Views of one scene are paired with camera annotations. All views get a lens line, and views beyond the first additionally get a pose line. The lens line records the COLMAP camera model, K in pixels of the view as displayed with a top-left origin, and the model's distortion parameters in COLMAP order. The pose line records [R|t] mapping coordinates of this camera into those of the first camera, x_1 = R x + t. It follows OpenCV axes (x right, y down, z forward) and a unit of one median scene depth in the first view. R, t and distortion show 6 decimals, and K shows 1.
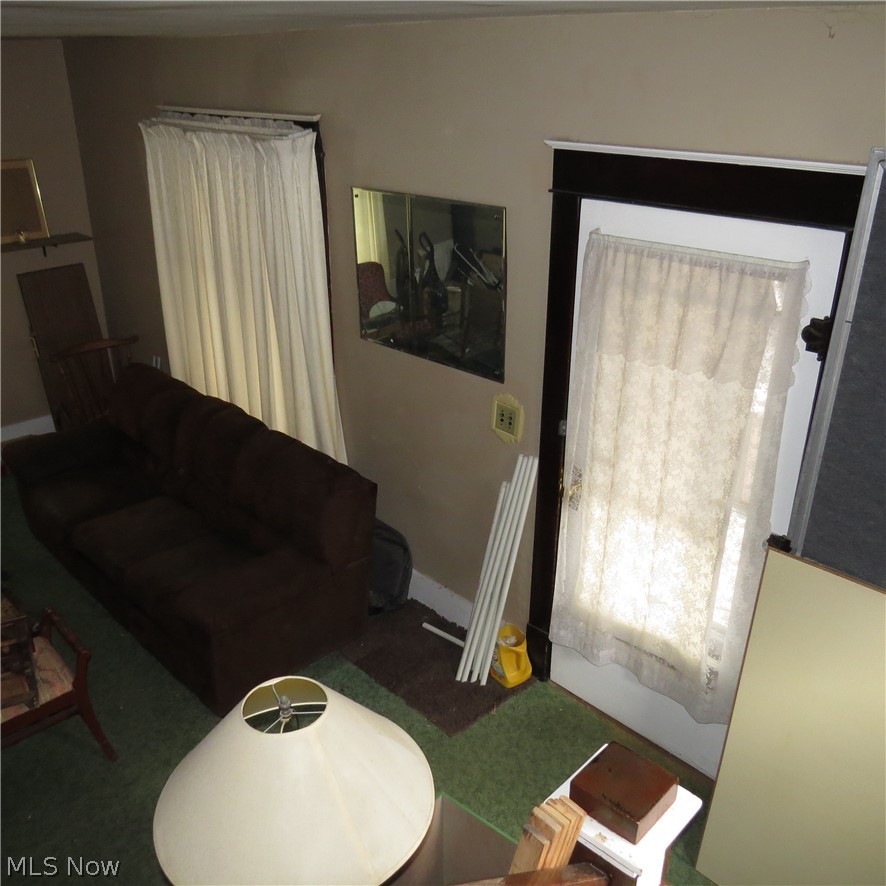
lens RADIAL K [[865.0, 0, 443.0], [0, 865.0, 443.0], [0, 0, 1]] dist [0.000607, 0.004923]
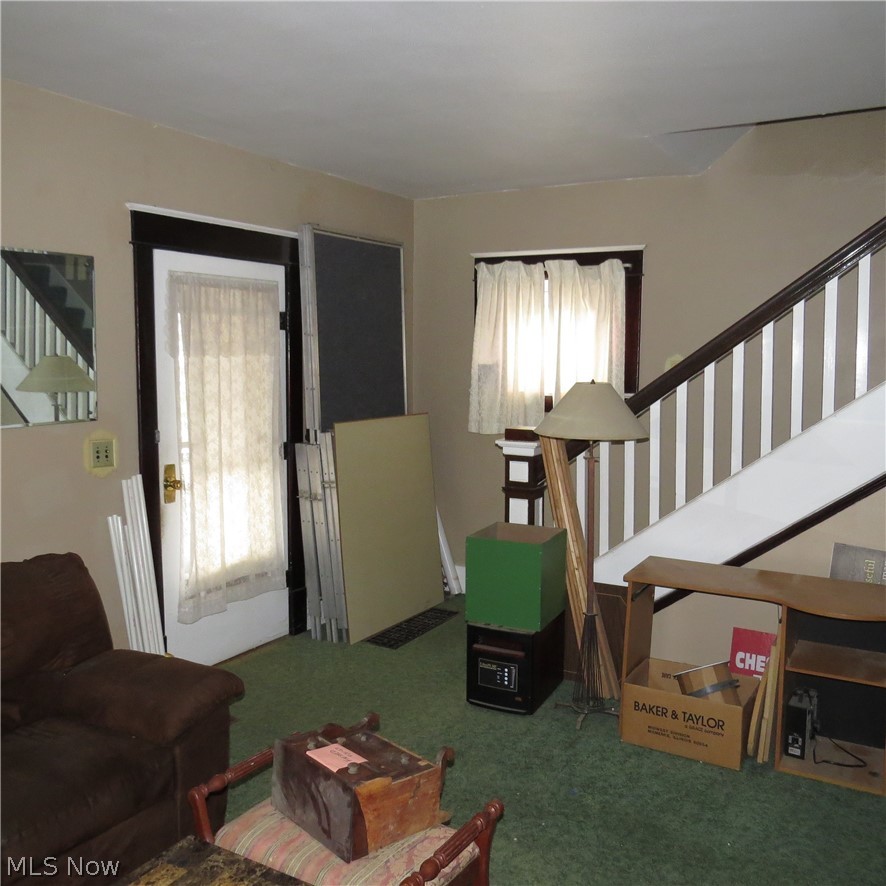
lens RADIAL K [[865.0, 0, 443.0], [0, 865.0, 443.0], [0, 0, 1]] dist [0.000607, 0.004923]
pose [[-0.225752, -0.094953, 0.969546, -1.256402], [0.404059, 0.896469, 0.181878, -0.076462], [-0.886438, 0.432813, -0.164014, 0.948887]]
